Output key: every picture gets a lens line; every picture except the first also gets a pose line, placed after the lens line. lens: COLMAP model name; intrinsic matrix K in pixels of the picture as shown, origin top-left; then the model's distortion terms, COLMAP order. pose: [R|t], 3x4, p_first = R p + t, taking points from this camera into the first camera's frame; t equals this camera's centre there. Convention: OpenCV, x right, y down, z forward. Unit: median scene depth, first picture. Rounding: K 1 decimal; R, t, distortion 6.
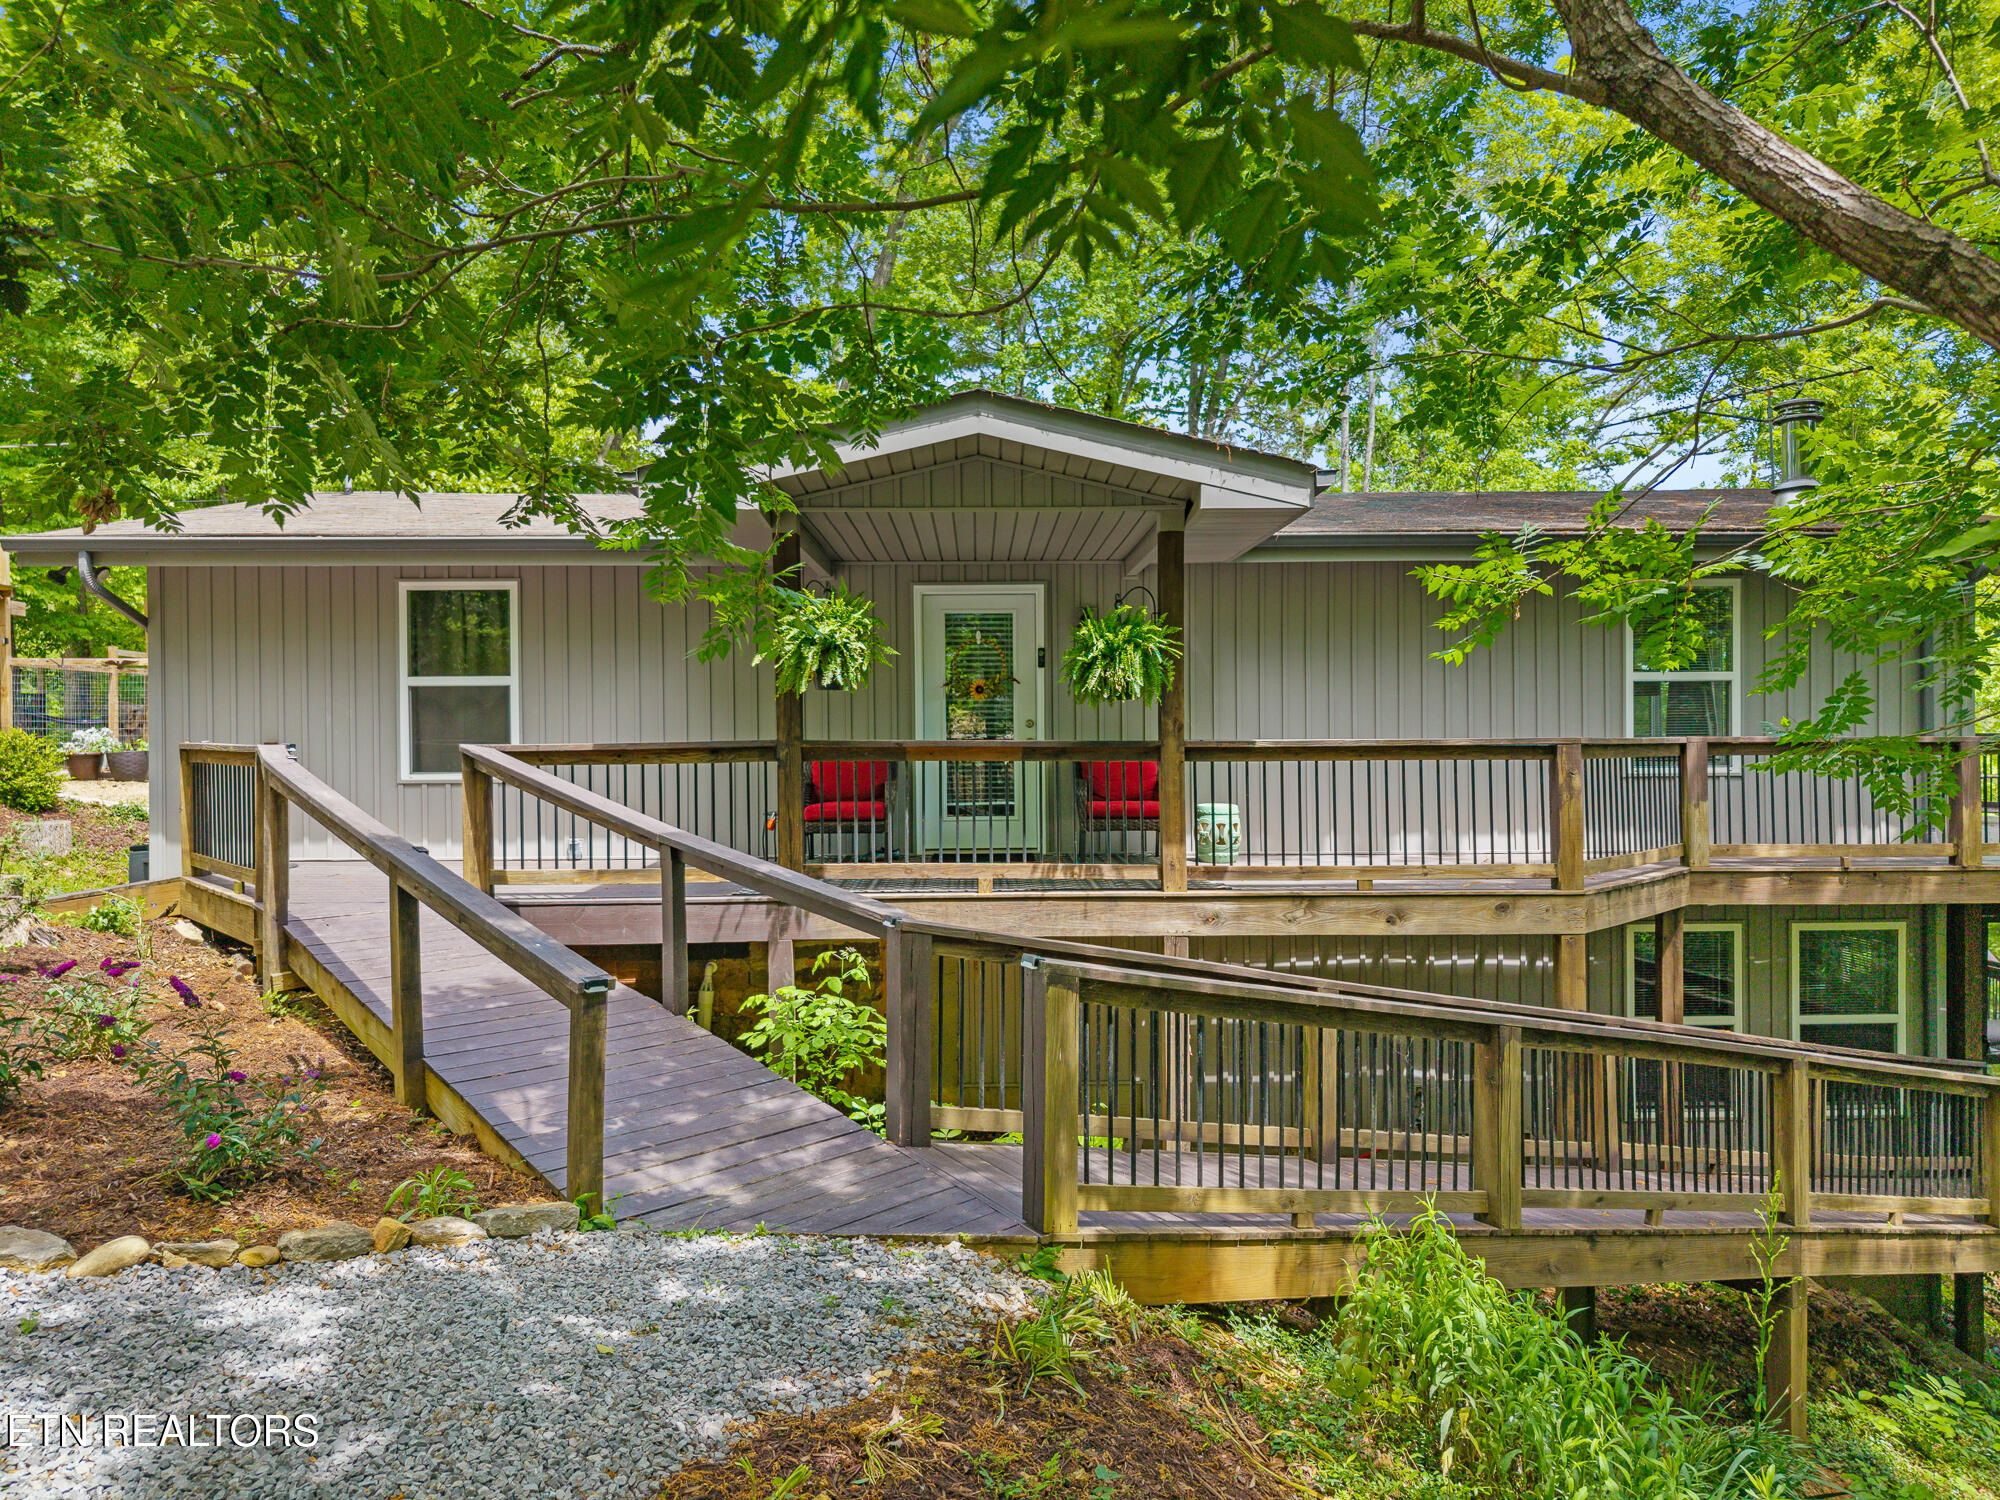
lens RADIAL K [[1350.5, 0, 1000.0], [0, 1350.5, 750.0], [0, 0, 1]] dist [-0.002445, -0.000602]
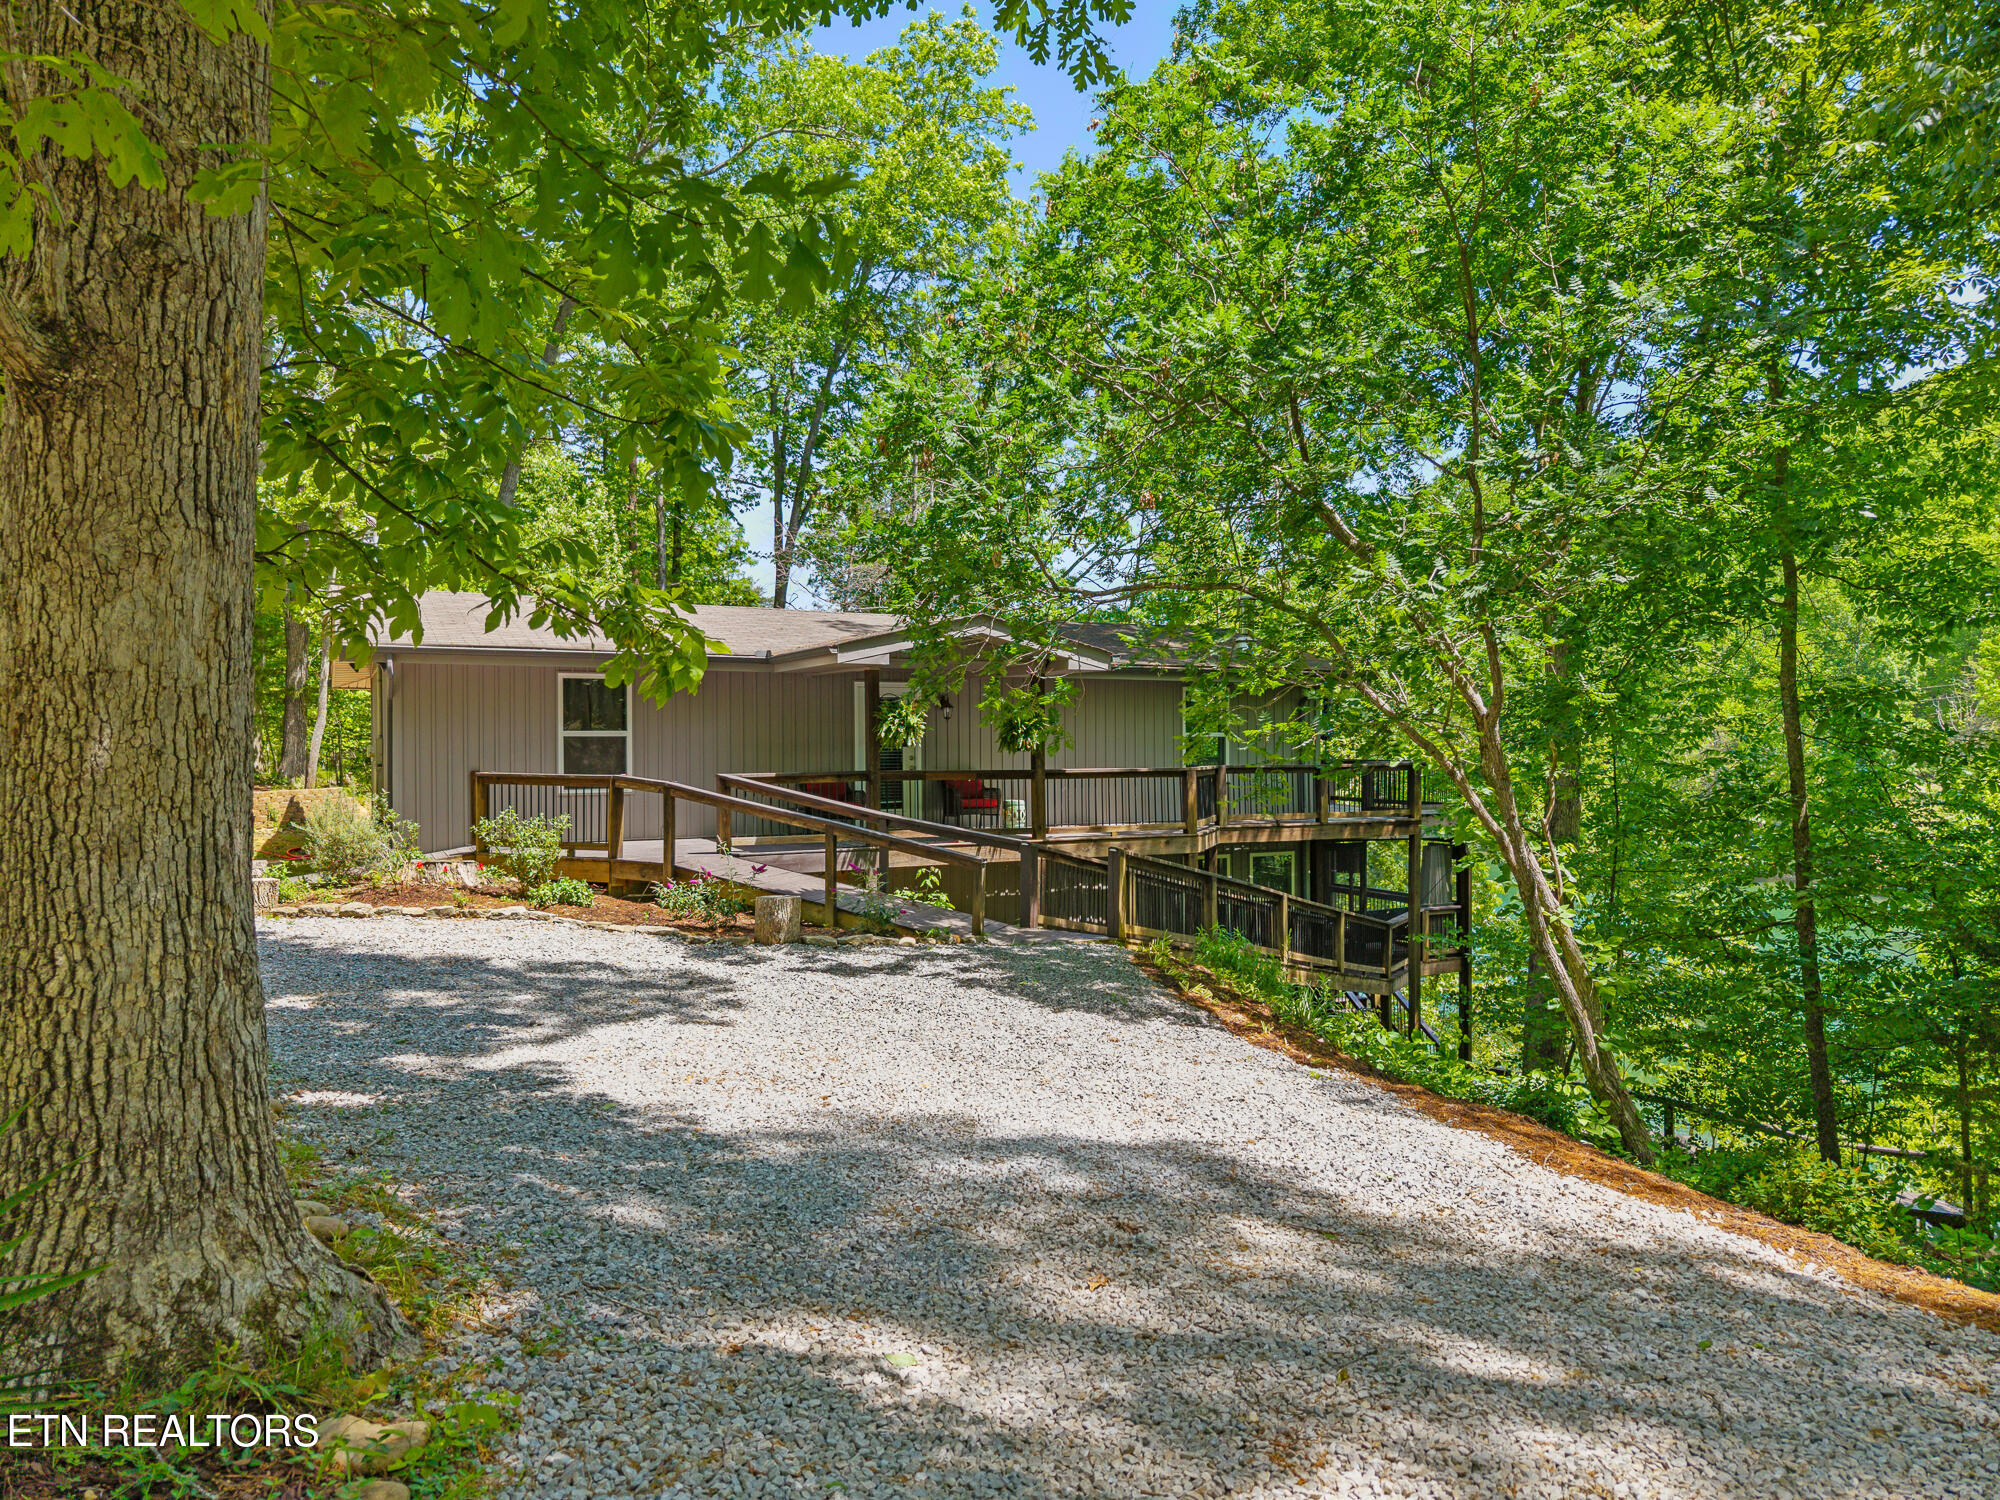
lens RADIAL K [[1415.1, 0, 1000.0], [0, 1415.1, 750.0], [0, 0, 1]] dist [-0.006745, -0.002076]
pose [[0.887103, 0.004999, 0.461544, -0.773715], [0.002889, 0.999862, -0.016383, -0.000776], [-0.461562, 0.015867, 0.886966, -0.788313]]
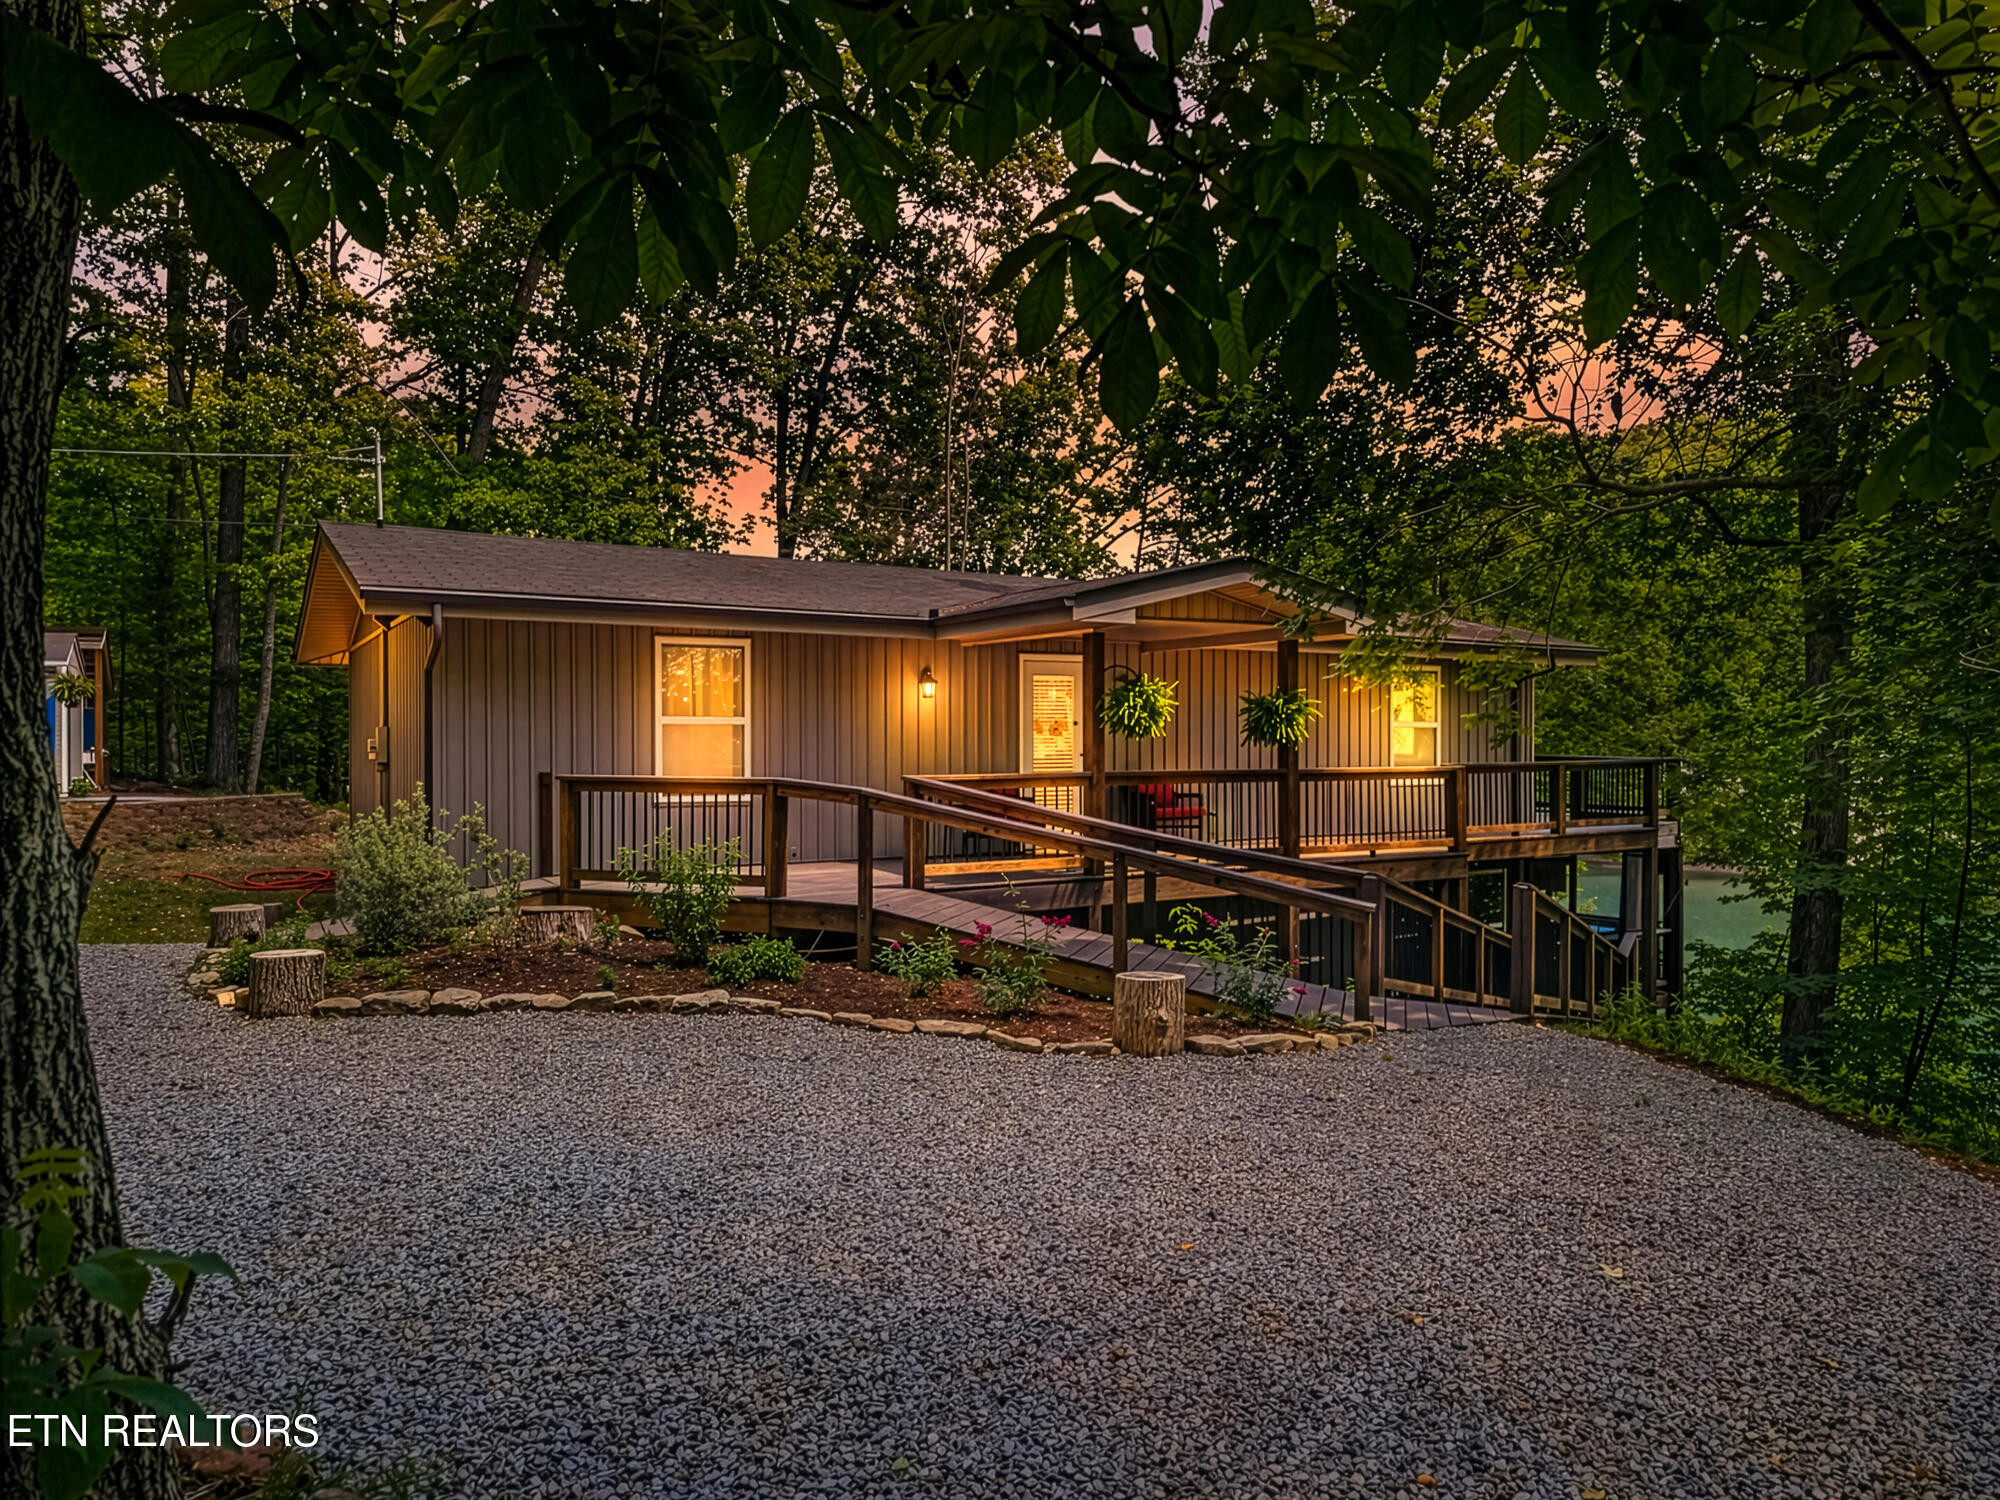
lens RADIAL K [[1413.1, 0, 977.6], [0, 1413.1, 745.9], [0, 0, 1]] dist [0.002999, -0.000596]
pose [[0.865993, 0.006203, 0.500017, -0.838762], [0.005222, 0.999756, -0.021447, 0.000182], [-0.500029, 0.021184, 0.865750, -0.206208]]
